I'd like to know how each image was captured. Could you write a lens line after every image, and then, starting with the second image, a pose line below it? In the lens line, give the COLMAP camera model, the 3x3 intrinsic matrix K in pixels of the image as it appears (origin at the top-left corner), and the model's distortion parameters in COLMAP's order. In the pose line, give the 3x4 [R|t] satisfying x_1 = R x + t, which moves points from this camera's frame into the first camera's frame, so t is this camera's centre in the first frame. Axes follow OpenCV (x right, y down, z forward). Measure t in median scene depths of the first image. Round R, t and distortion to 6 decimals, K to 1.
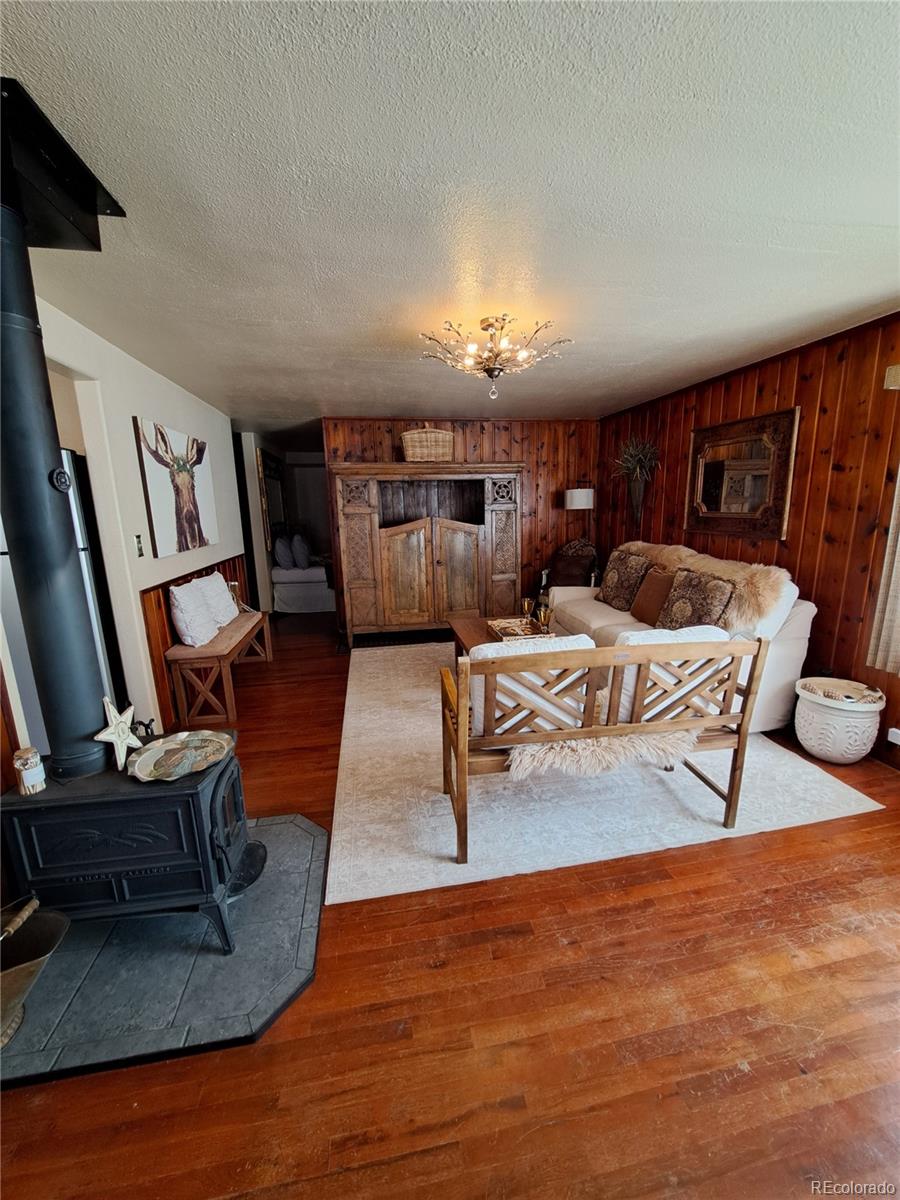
lens RADIAL K [[470.9, 0, 461.6], [0, 470.9, 599.3], [0, 0, 1]] dist [-0.019967, 0.001646]
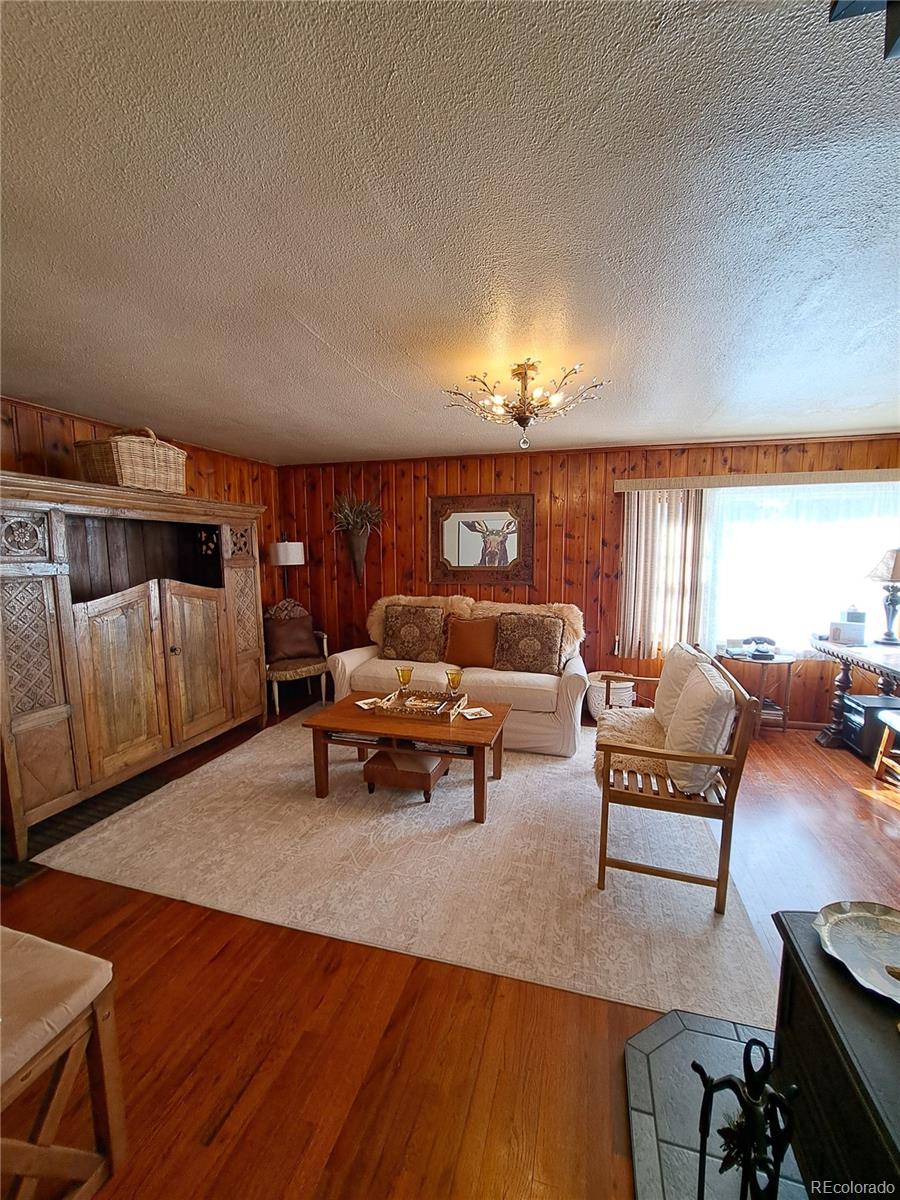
lens RADIAL K [[470.9, 0, 454.9], [0, 470.9, 606.7], [0, 0, 1]] dist [-0.019967, 0.001646]
pose [[0.450706, -0.084316, 0.888682, -0.444231], [0.173152, 0.984879, 0.005627, -0.075788], [-0.875718, 0.151341, 0.458490, 0.386617]]
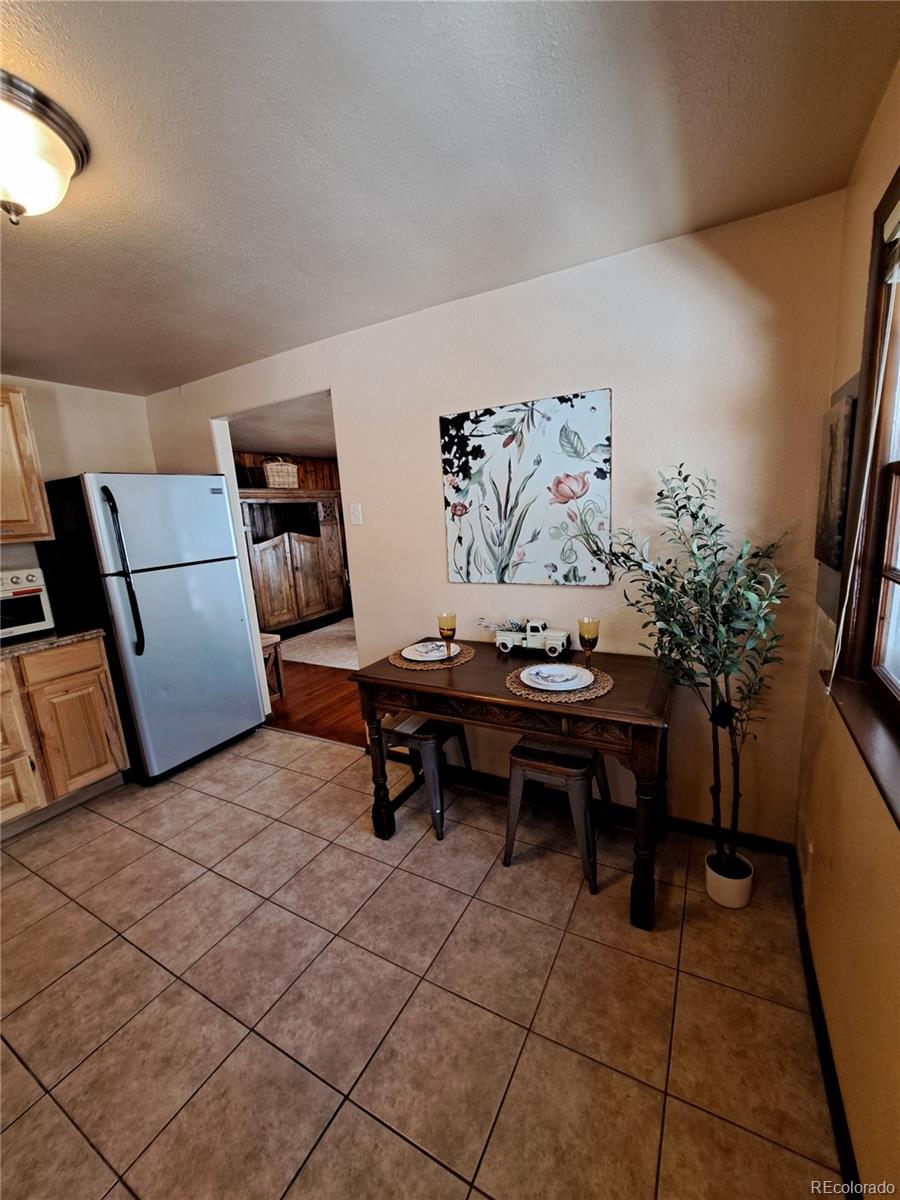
lens RADIAL K [[470.9, 0, 457.9], [0, 470.9, 604.3], [0, 0, 1]] dist [-0.019967, 0.001646]
pose [[0.635451, -0.166615, 0.753950, -0.752620], [0.196714, 0.979155, 0.050587, 0.036055], [-0.746663, 0.116167, 0.654981, -0.122019]]
